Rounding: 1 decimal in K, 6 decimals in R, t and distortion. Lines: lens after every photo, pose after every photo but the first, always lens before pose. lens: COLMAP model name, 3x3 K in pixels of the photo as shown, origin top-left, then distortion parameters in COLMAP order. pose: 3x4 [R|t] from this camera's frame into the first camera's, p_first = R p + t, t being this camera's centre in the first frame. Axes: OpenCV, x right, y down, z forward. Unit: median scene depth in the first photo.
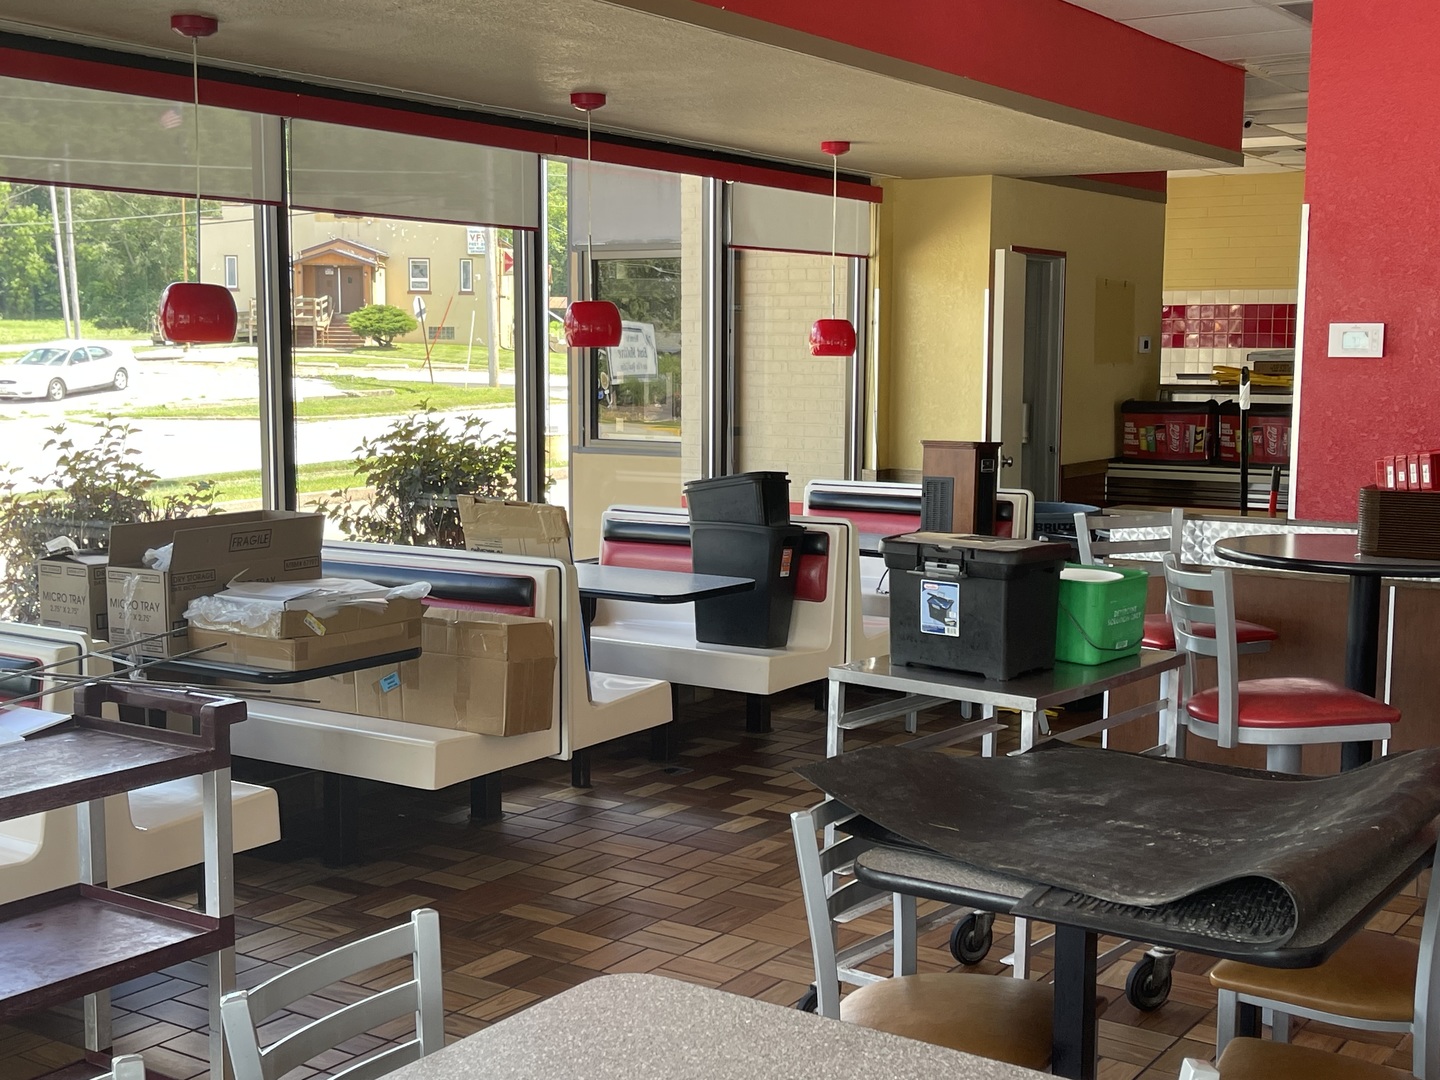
lens RADIAL K [[1843.0, 0, 720.0], [0, 1843.0, 540.0], [0, 0, 1]] dist [0.178177, -0.427372]
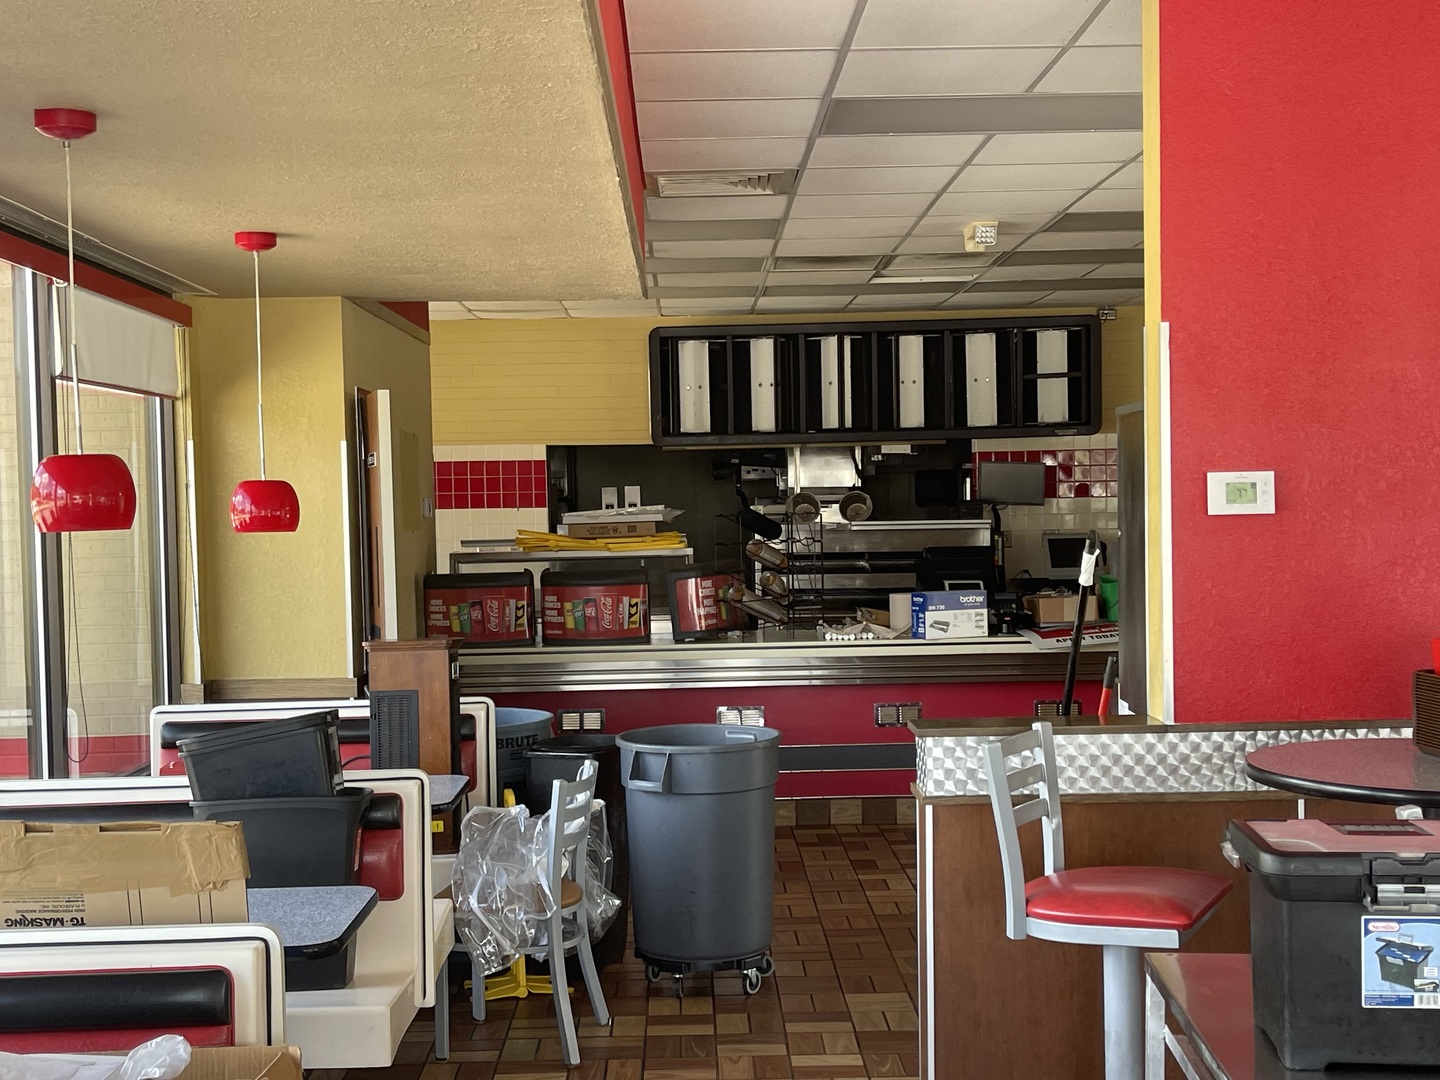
lens RADIAL K [[1843.0, 0, 720.0], [0, 1843.0, 540.0], [0, 0, 1]] dist [0.178177, -0.427372]
pose [[0.823888, -0.037132, 0.565534, -0.198878], [0.085692, 0.994541, -0.059540, -0.040311], [-0.560236, 0.097516, 0.822573, 0.327019]]
